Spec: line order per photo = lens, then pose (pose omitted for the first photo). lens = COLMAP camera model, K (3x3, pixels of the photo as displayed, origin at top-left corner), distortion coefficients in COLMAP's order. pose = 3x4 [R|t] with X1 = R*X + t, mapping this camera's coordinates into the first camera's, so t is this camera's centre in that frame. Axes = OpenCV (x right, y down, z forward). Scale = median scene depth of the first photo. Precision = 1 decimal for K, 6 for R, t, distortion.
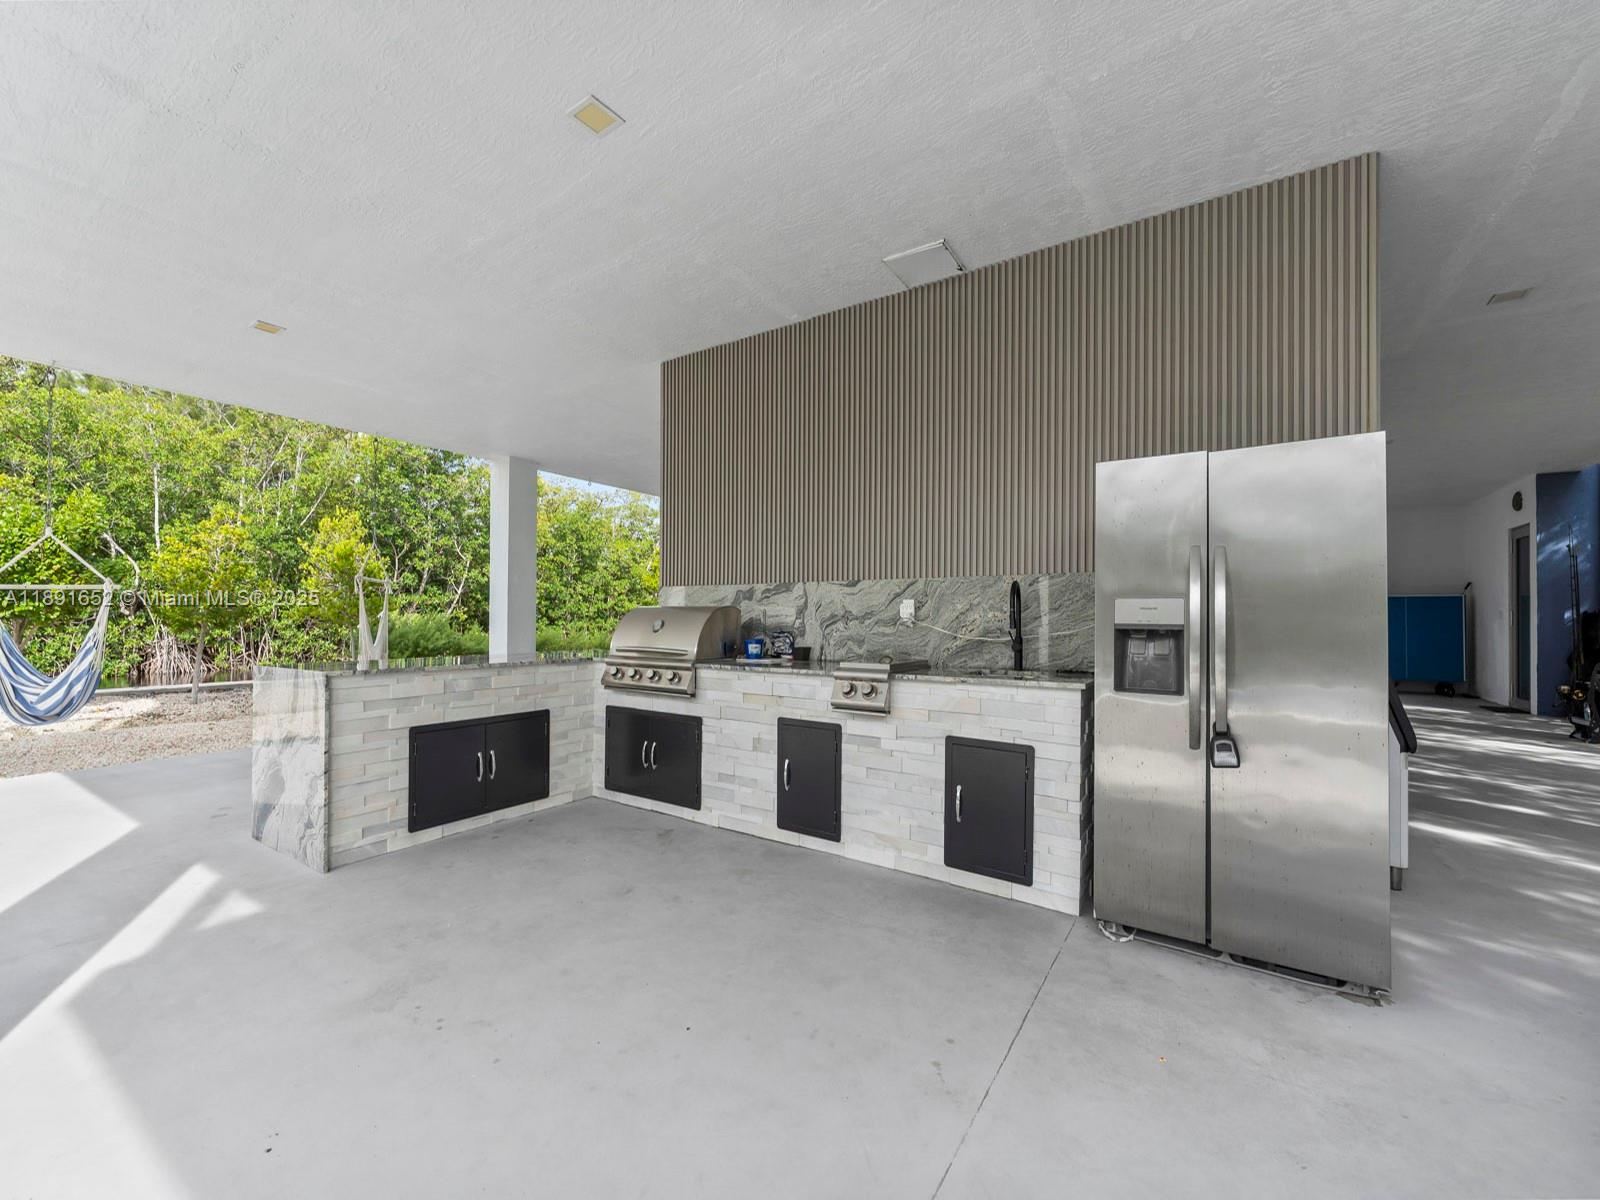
lens RADIAL K [[648.1, 0, 793.3], [0, 648.1, 613.0], [0, 0, 1]] dist [-0.002256, 0.000230]
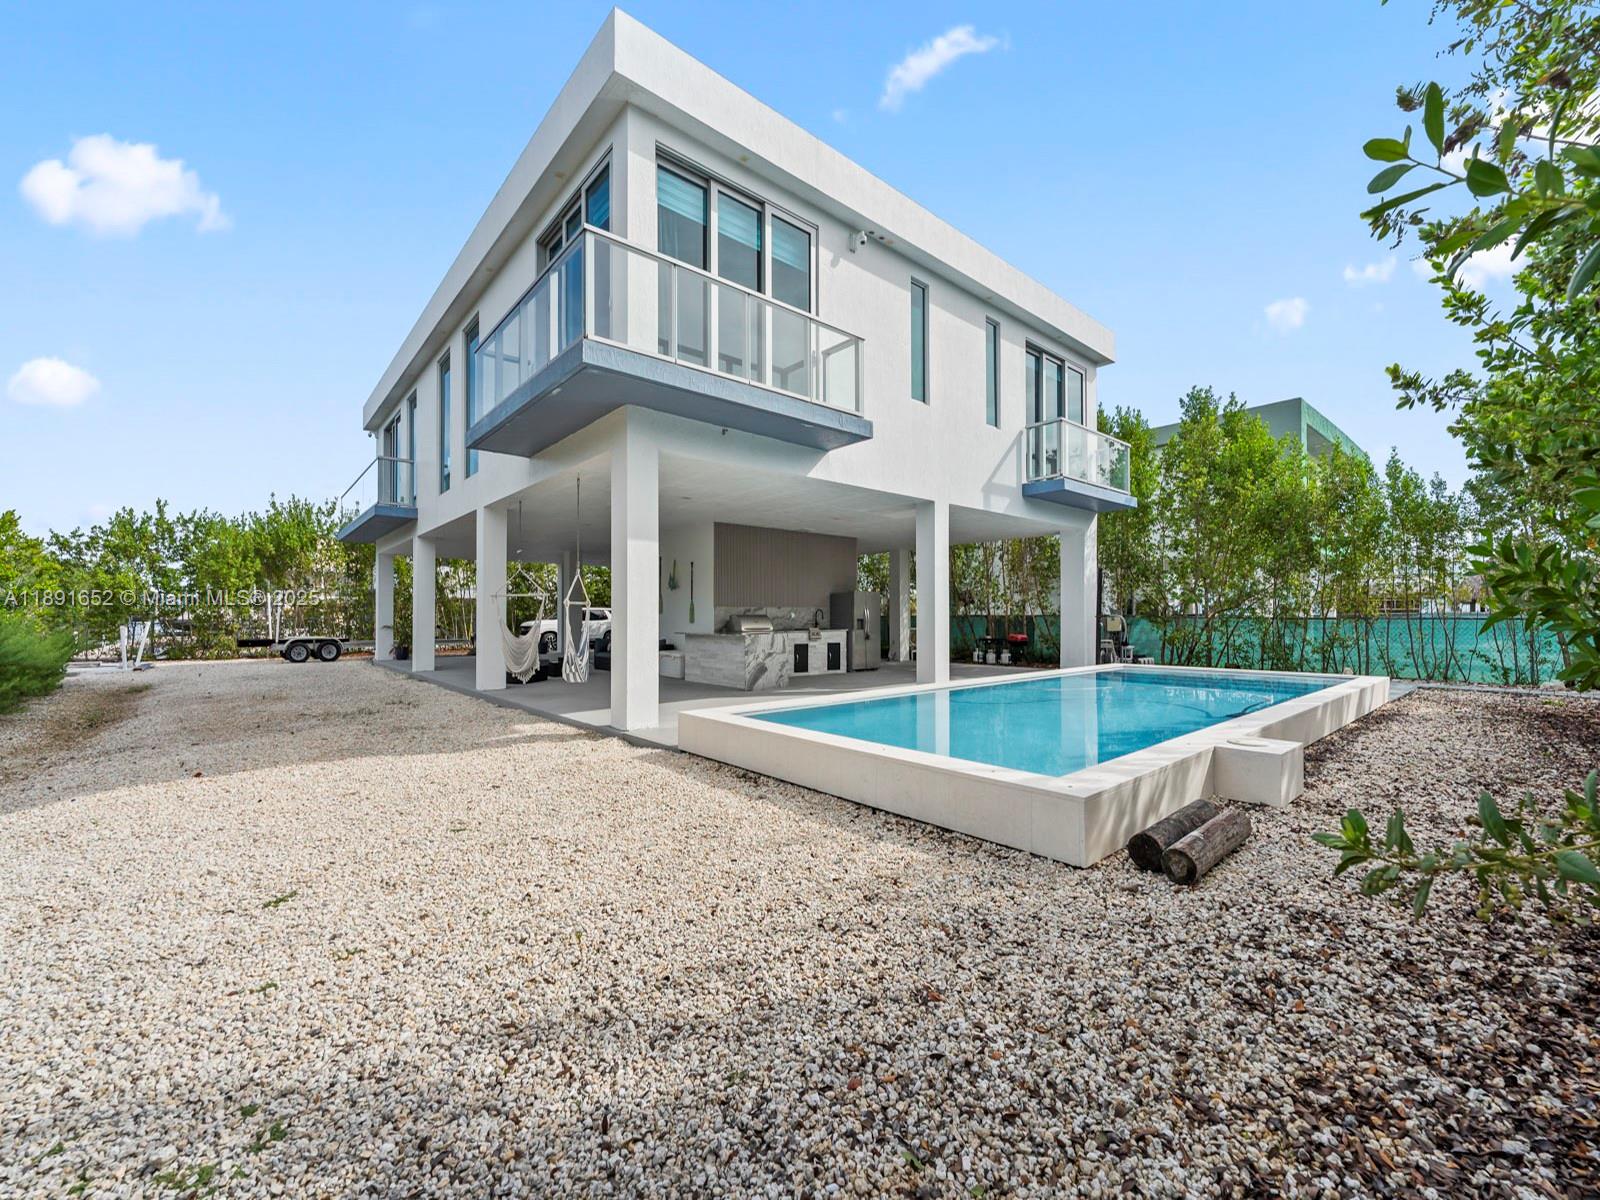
lens RADIAL K [[648.1, 0, 793.3], [0, 648.1, 613.0], [0, 0, 1]] dist [-0.002256, 0.000230]
pose [[0.265706, -0.001749, 0.964053, -3.922702], [-0.004822, 0.999983, 0.003143, -0.033947], [-0.964042, -0.005484, 0.265693, 0.001053]]
